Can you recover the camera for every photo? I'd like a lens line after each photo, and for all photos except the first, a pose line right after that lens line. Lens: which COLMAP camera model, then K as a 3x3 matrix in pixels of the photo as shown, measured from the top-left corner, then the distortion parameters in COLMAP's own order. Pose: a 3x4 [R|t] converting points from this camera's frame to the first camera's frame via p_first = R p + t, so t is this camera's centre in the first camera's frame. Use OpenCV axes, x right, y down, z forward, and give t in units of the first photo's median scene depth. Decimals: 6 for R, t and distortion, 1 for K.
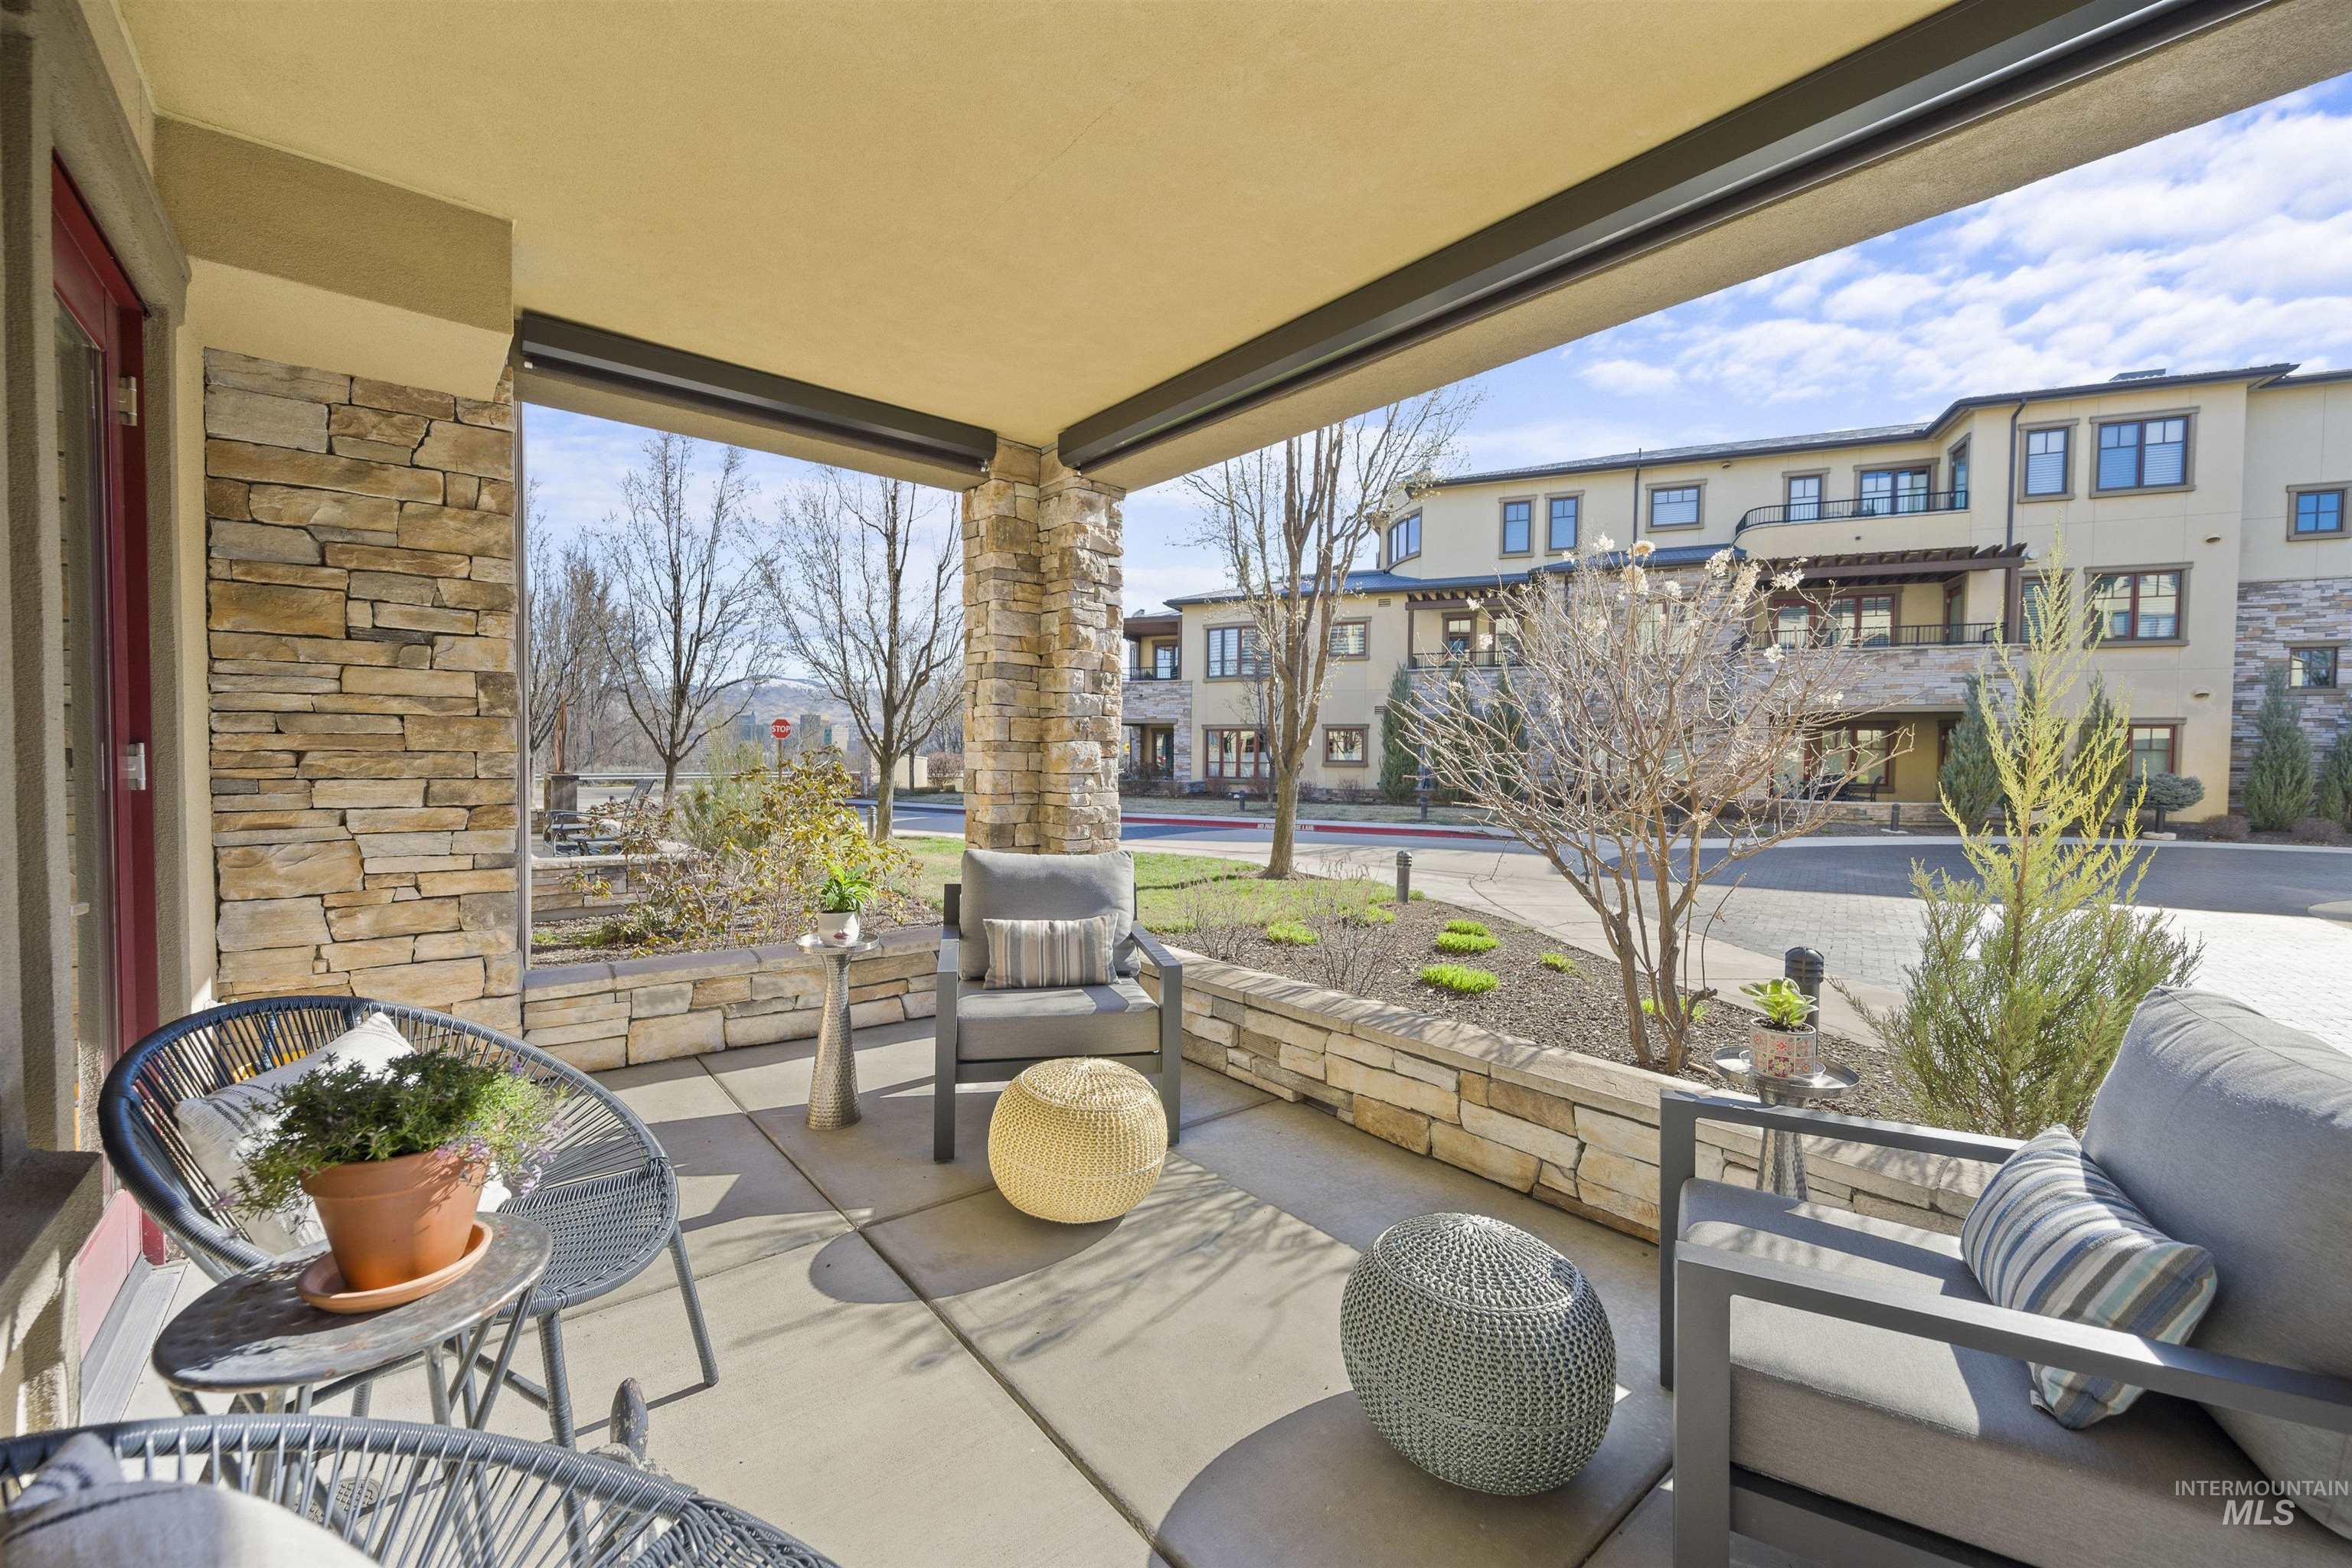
lens RADIAL K [[930.4, 0, 1188.3], [0, 930.4, 786.3], [0, 0, 1]] dist [-0.002508, 0.001397]
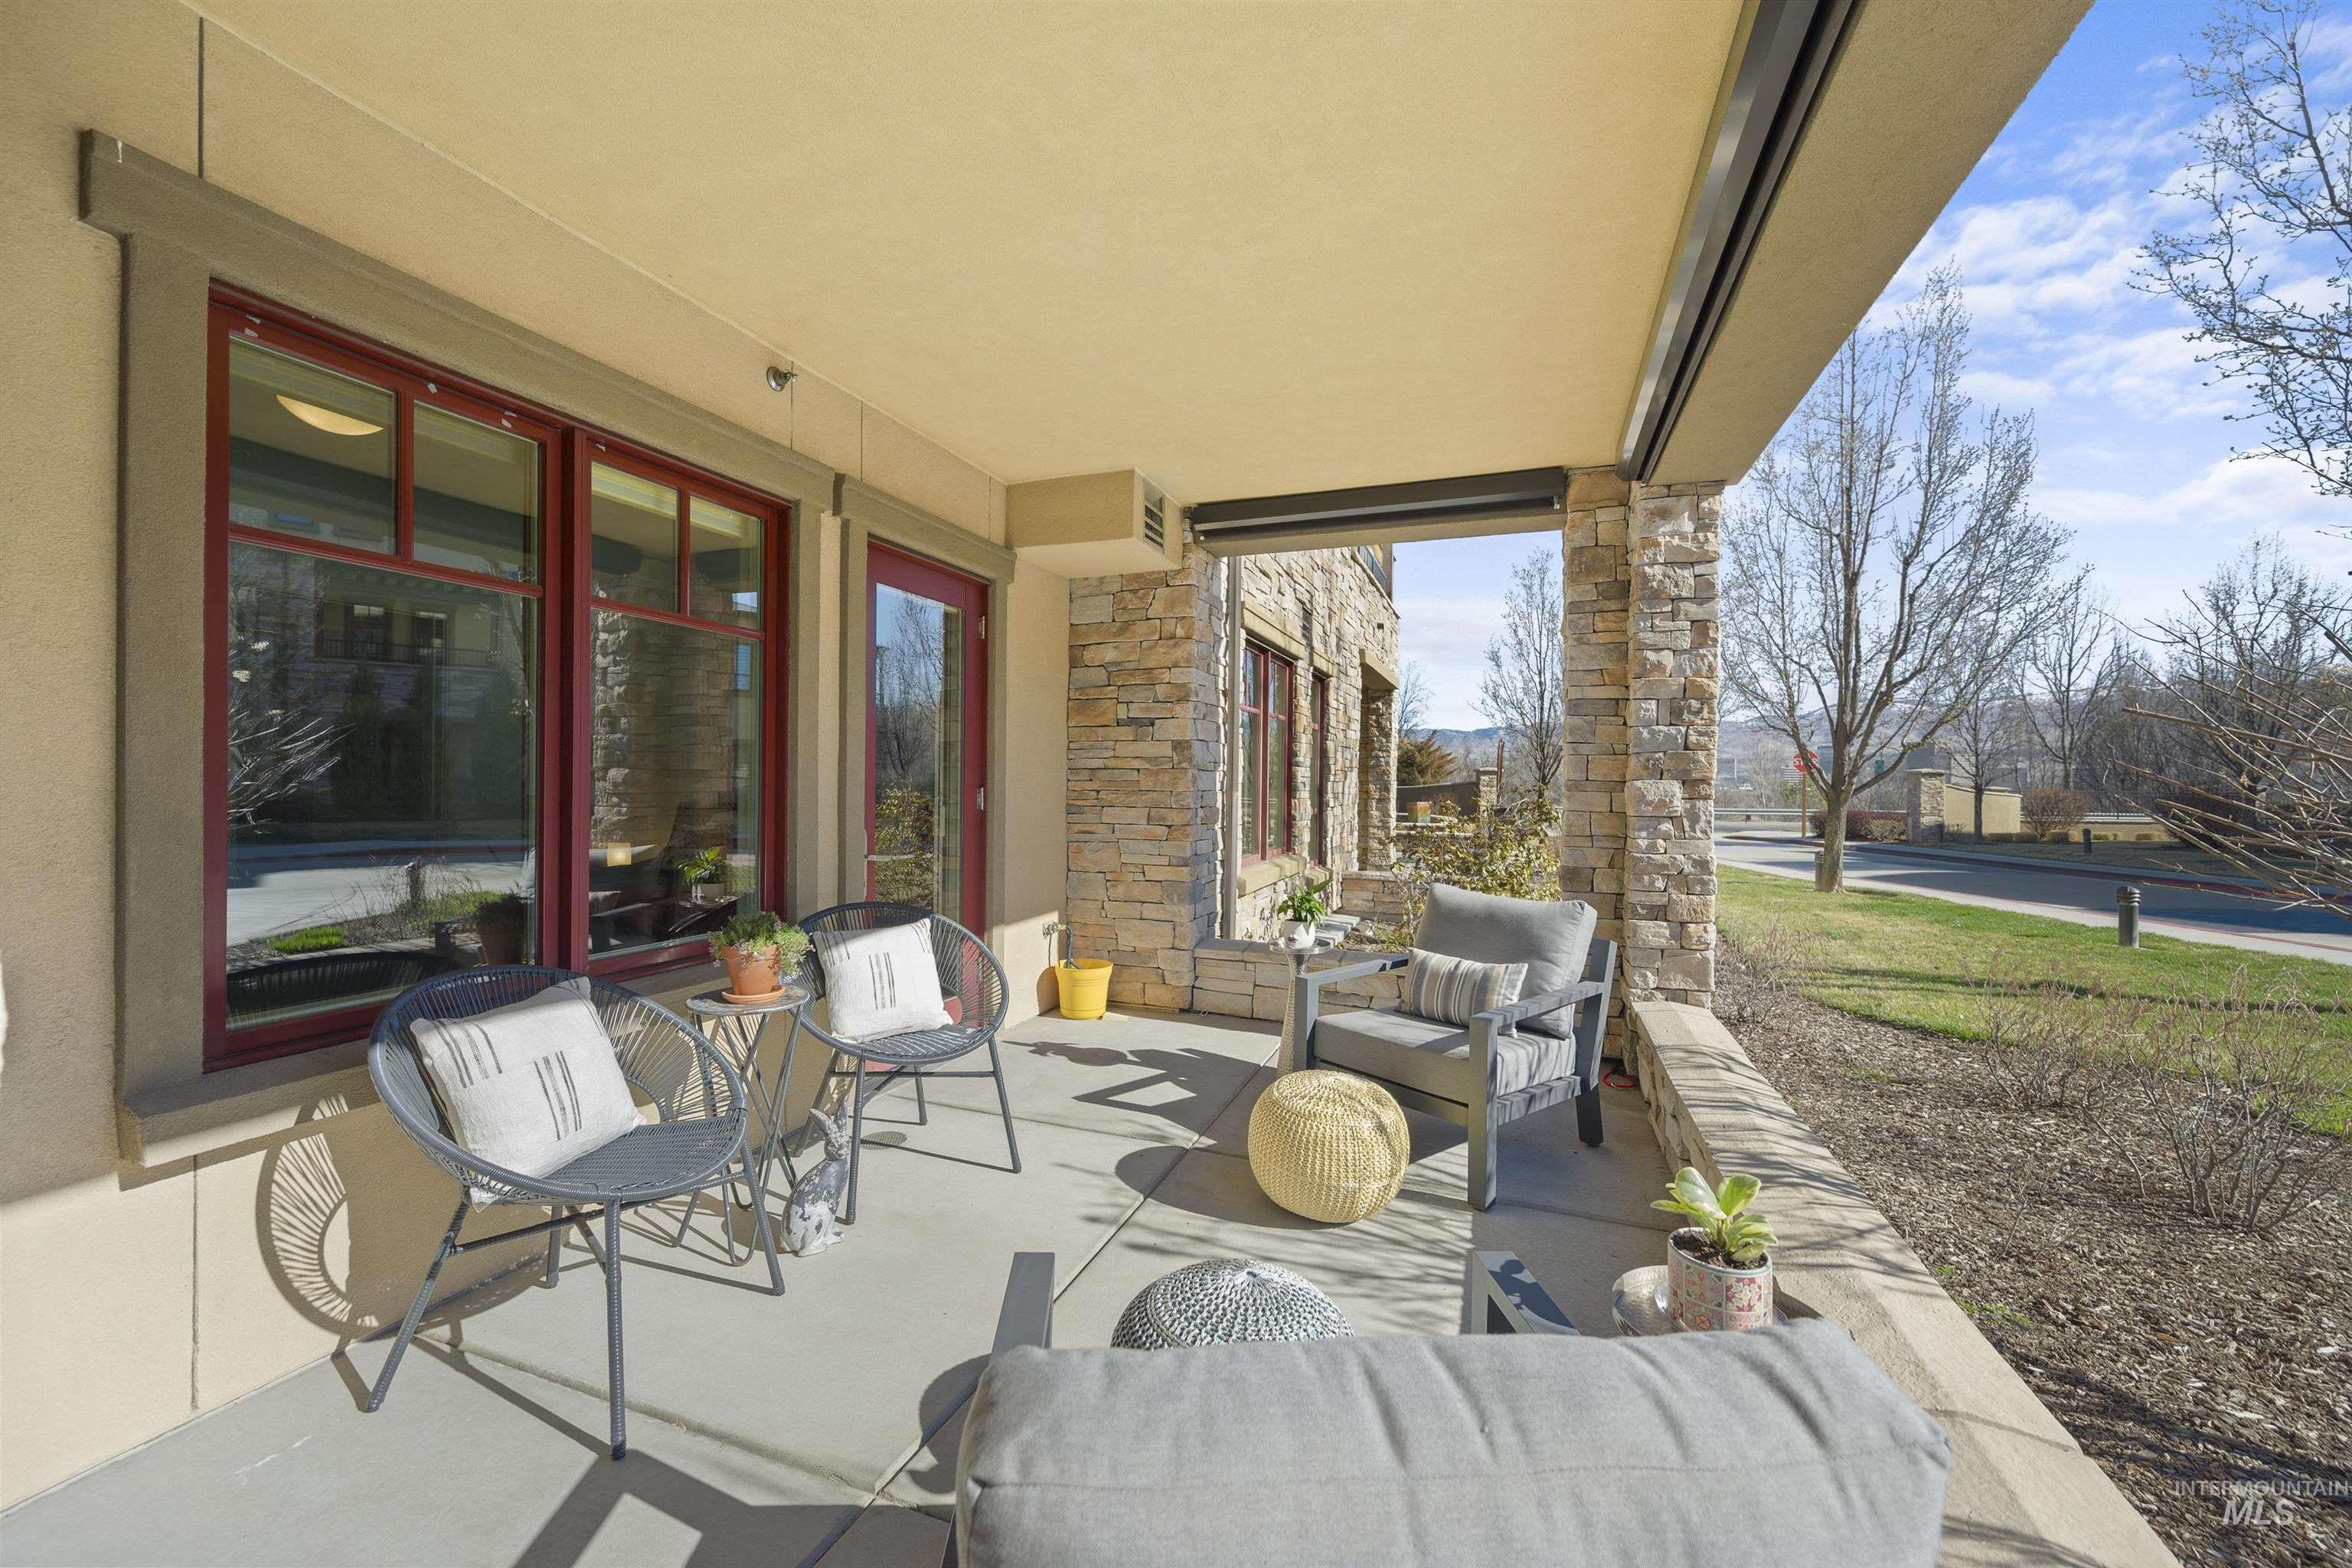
lens RADIAL K [[930.4, 0, 1151.8], [0, 930.4, 784.4], [0, 0, 1]] dist [-0.002508, 0.001397]
pose [[0.475791, -0.002488, -0.879555, 0.434504], [-0.032069, 0.999282, -0.020174, -0.011058], [0.878974, 0.037805, 0.475369, 0.157747]]
